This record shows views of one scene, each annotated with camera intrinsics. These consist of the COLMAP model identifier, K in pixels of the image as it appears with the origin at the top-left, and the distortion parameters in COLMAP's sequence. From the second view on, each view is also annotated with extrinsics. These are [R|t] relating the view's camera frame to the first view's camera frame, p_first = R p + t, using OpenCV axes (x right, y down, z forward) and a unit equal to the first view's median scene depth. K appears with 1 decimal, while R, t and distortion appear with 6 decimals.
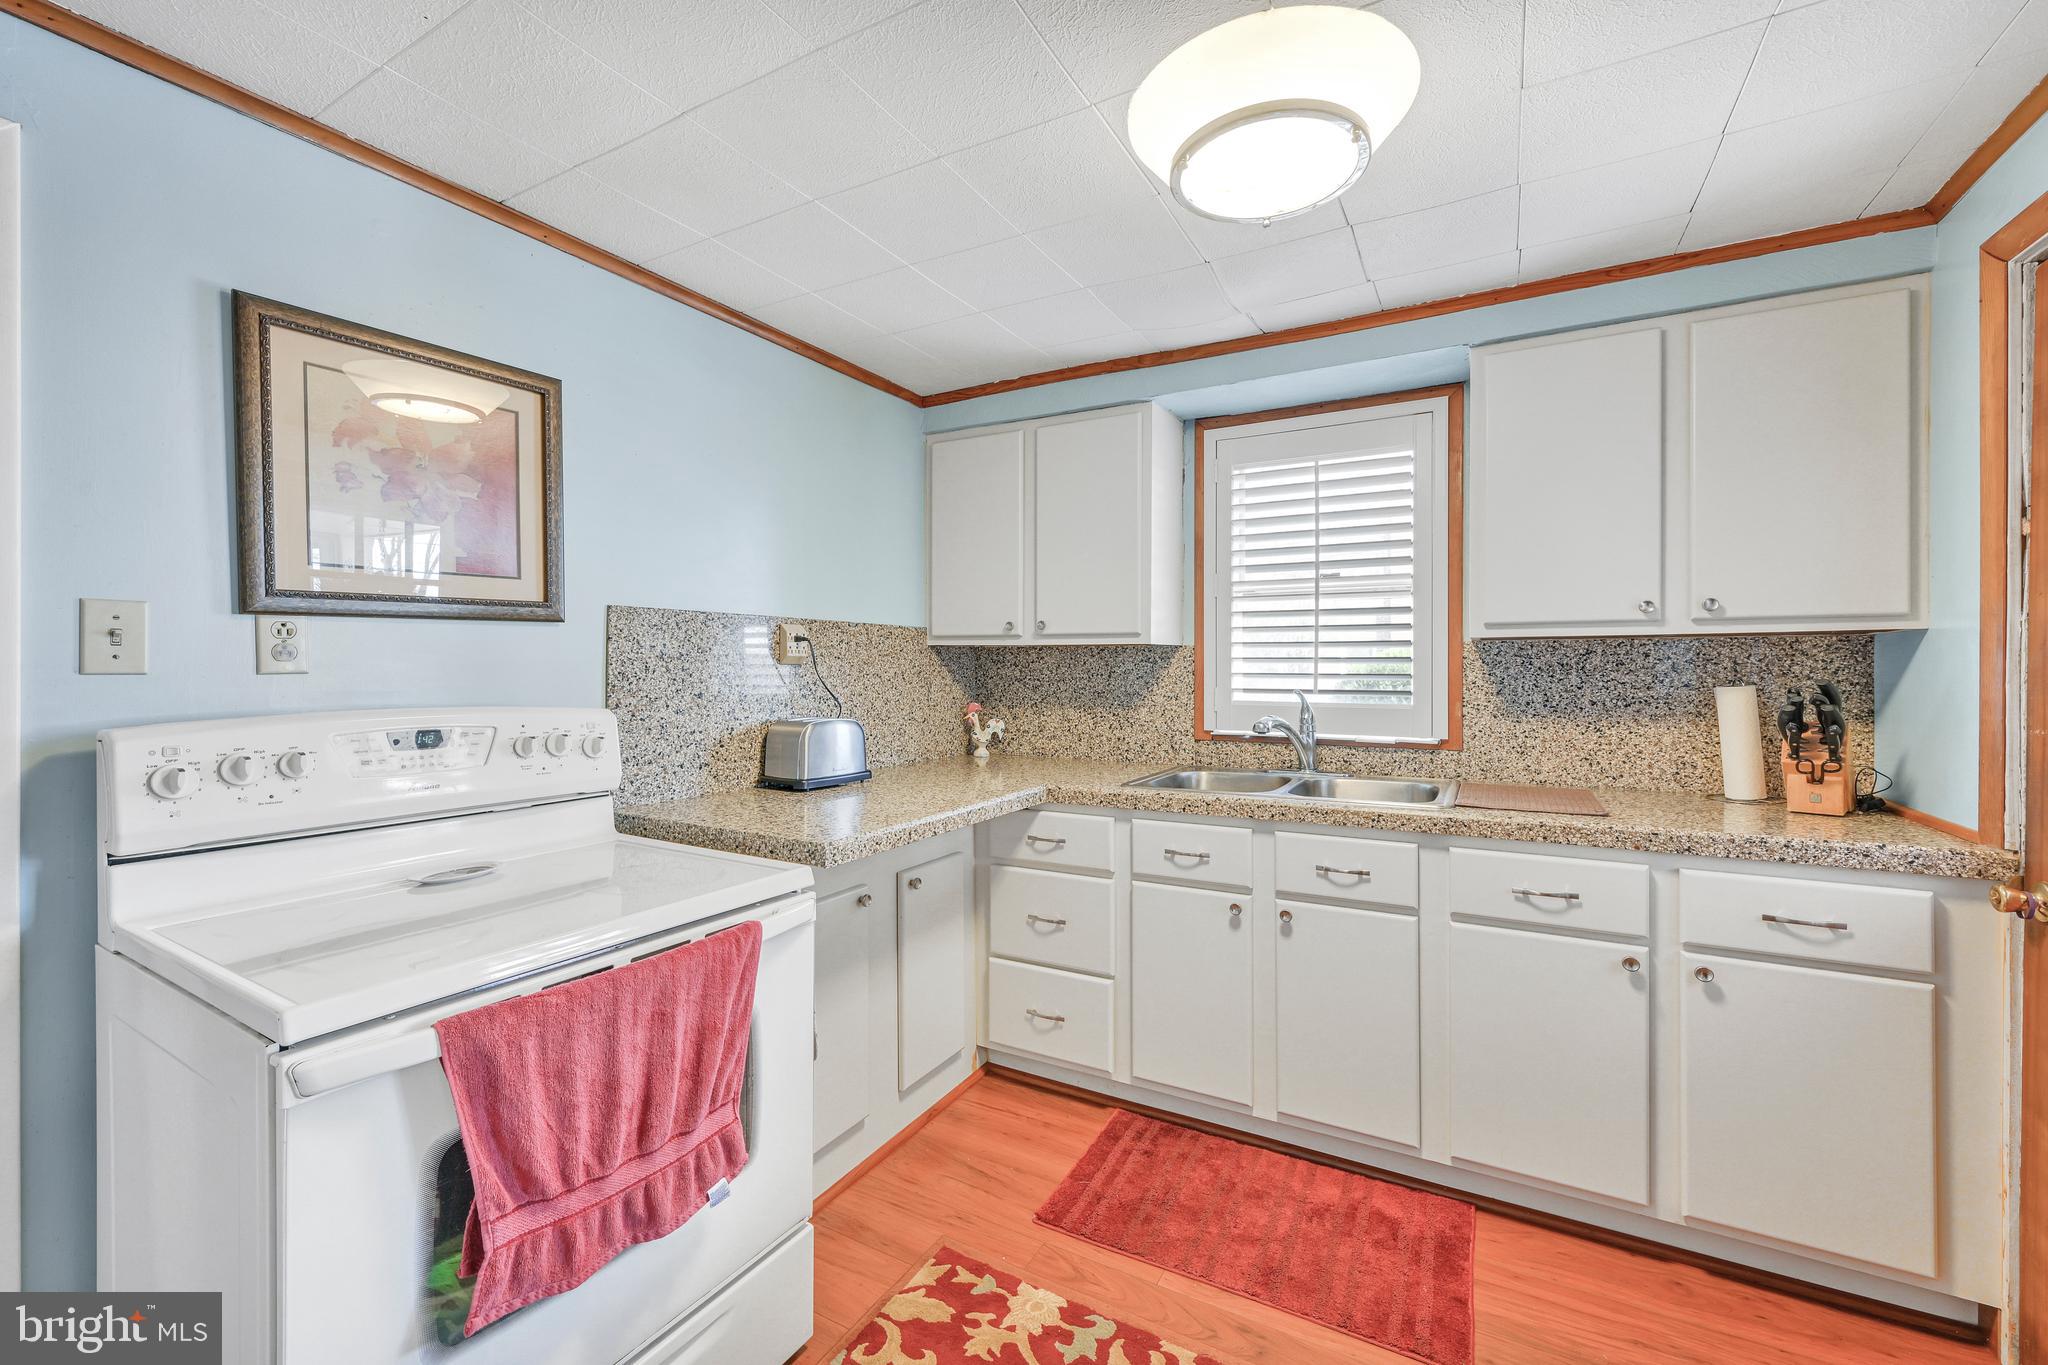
lens RADIAL K [[835.6, 0, 1025.2], [0, 835.6, 674.8], [0, 0, 1]] dist [0.000649, -0.000014]
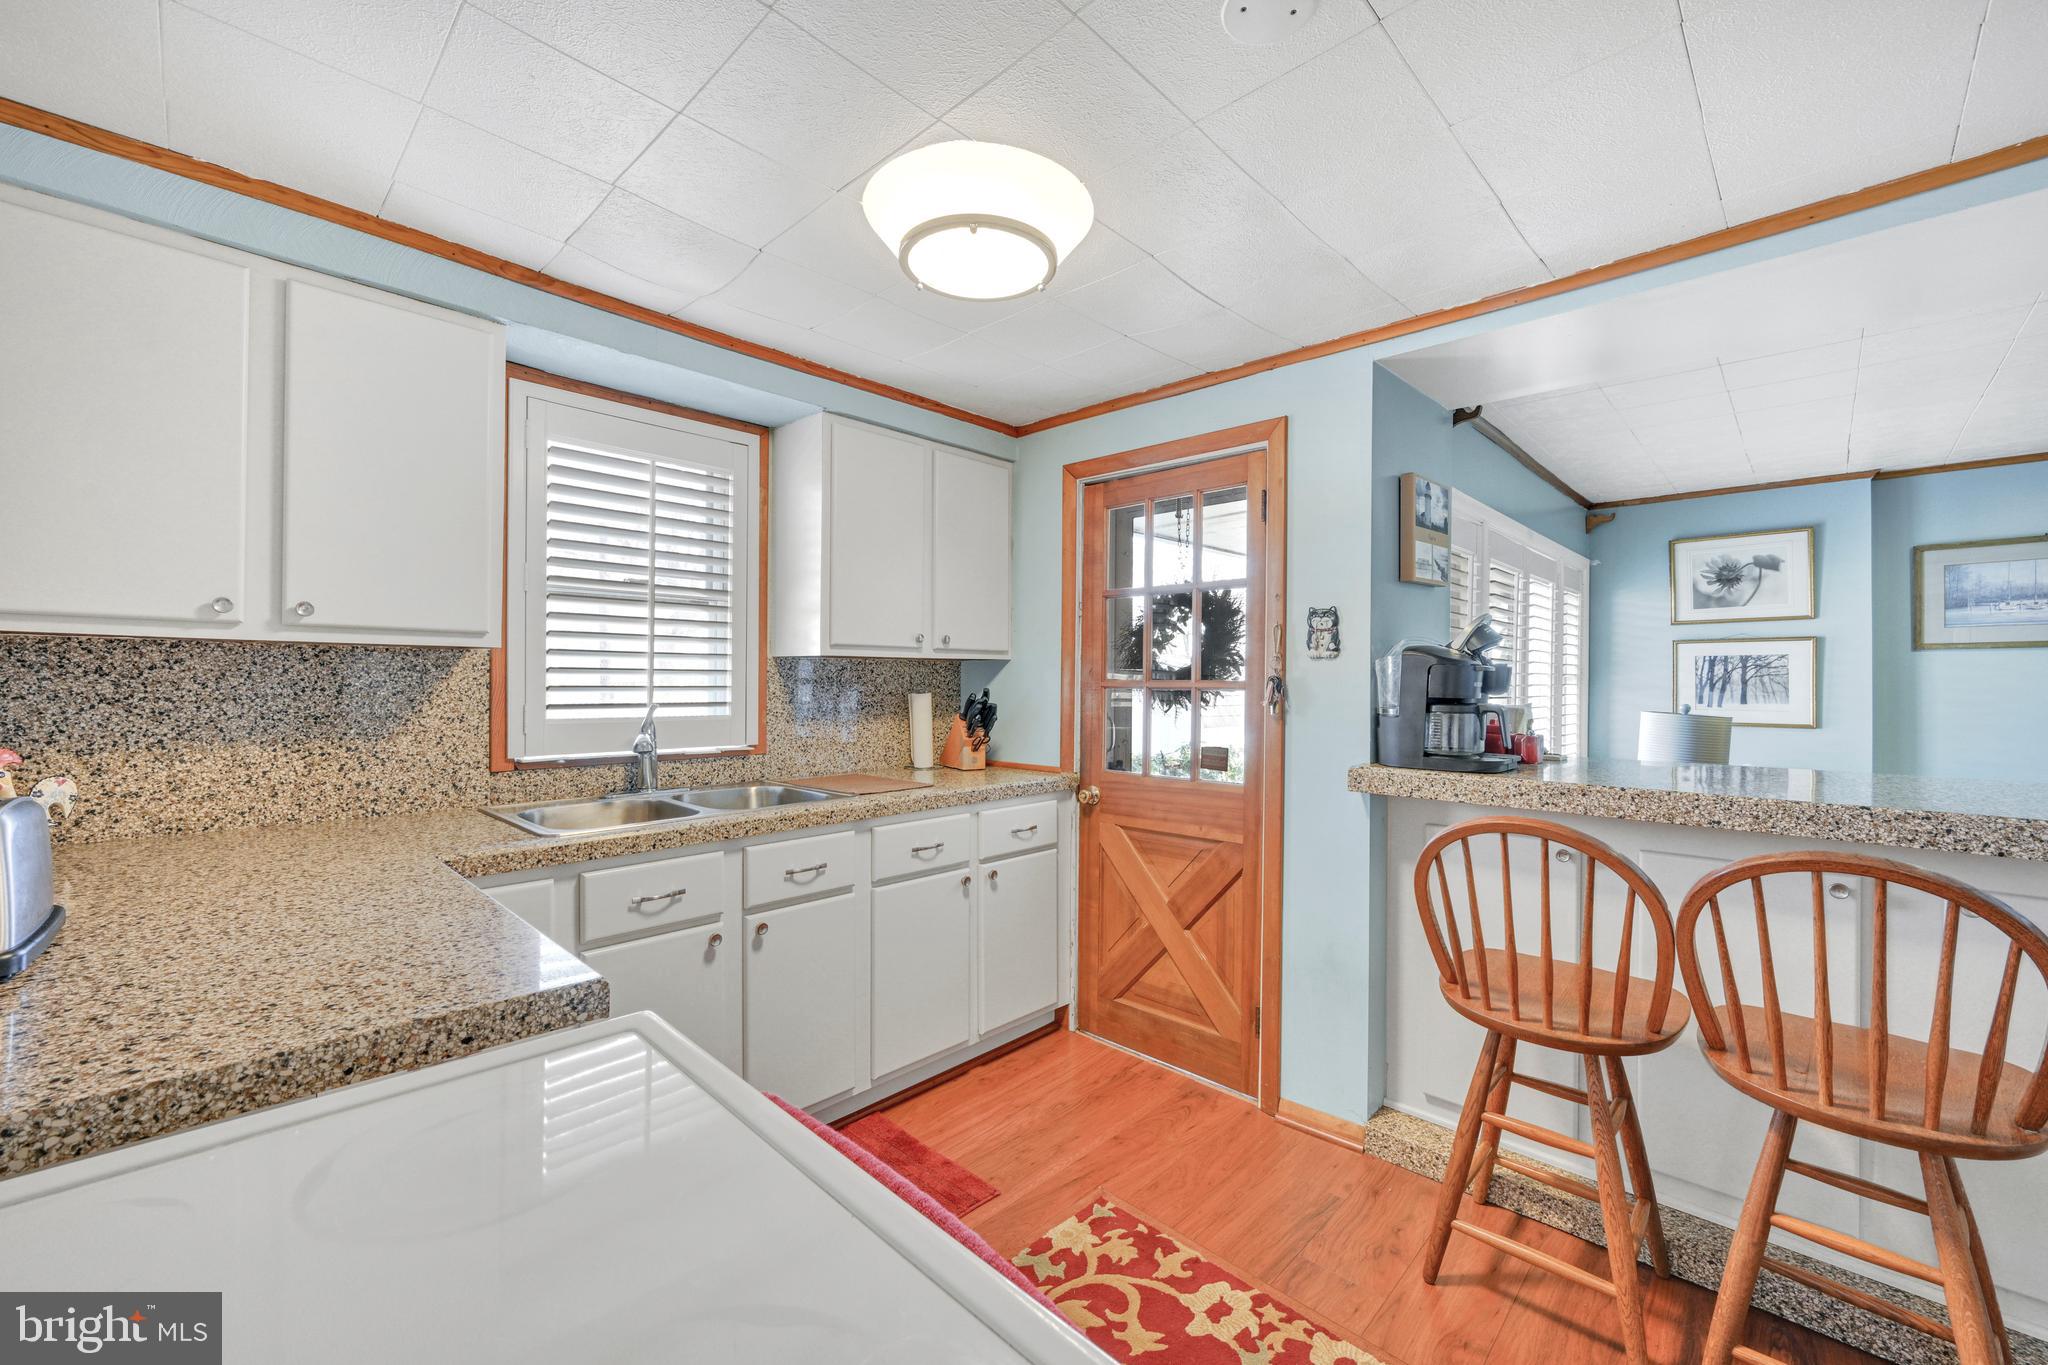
lens RADIAL K [[840.1, 0, 1036.8], [0, 840.1, 690.1], [0, 0, 1]] dist [0.000047, 0.000141]
pose [[0.243433, -0.009649, 0.969870, -0.486791], [0.004130, 0.999952, 0.008912, -0.003647], [-0.969909, 0.001837, 0.243461, 0.365868]]
